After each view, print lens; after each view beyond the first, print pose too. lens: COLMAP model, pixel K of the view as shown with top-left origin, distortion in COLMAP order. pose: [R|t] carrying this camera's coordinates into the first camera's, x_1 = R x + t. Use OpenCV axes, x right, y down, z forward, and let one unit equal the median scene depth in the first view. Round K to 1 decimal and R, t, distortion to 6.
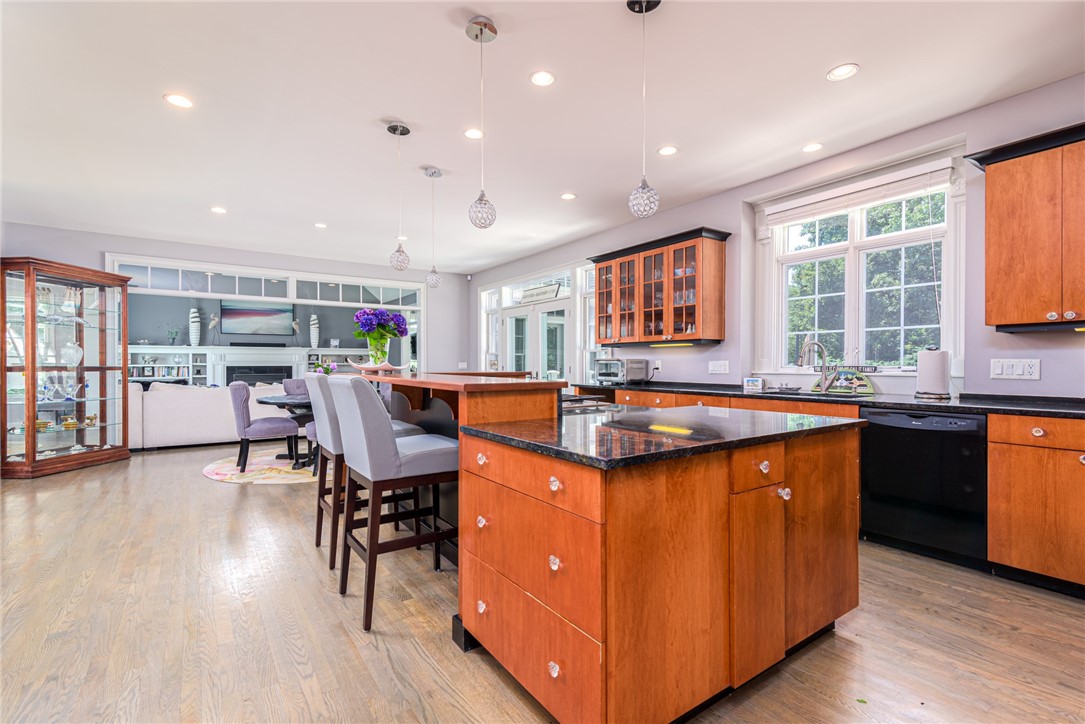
lens RADIAL K [[494.2, 0, 542.5], [0, 494.2, 362.0], [0, 0, 1]] dist [0.024444, -0.000952]
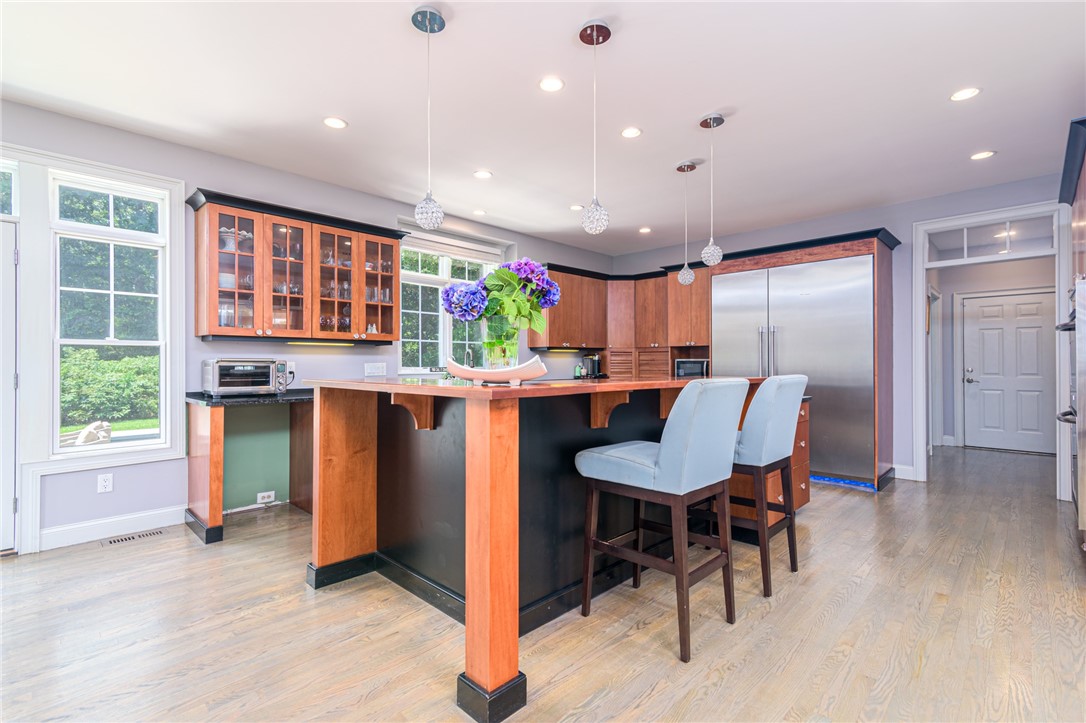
lens RADIAL K [[494.7, 0, 543.0], [0, 494.7, 361.5], [0, 0, 1]] dist [0.024444, -0.000952]
pose [[-0.187652, 0.021961, 0.981990, -0.633147], [0.022530, 0.999583, -0.018049, 0.018328], [-0.981977, 0.018737, -0.188069, 0.793703]]
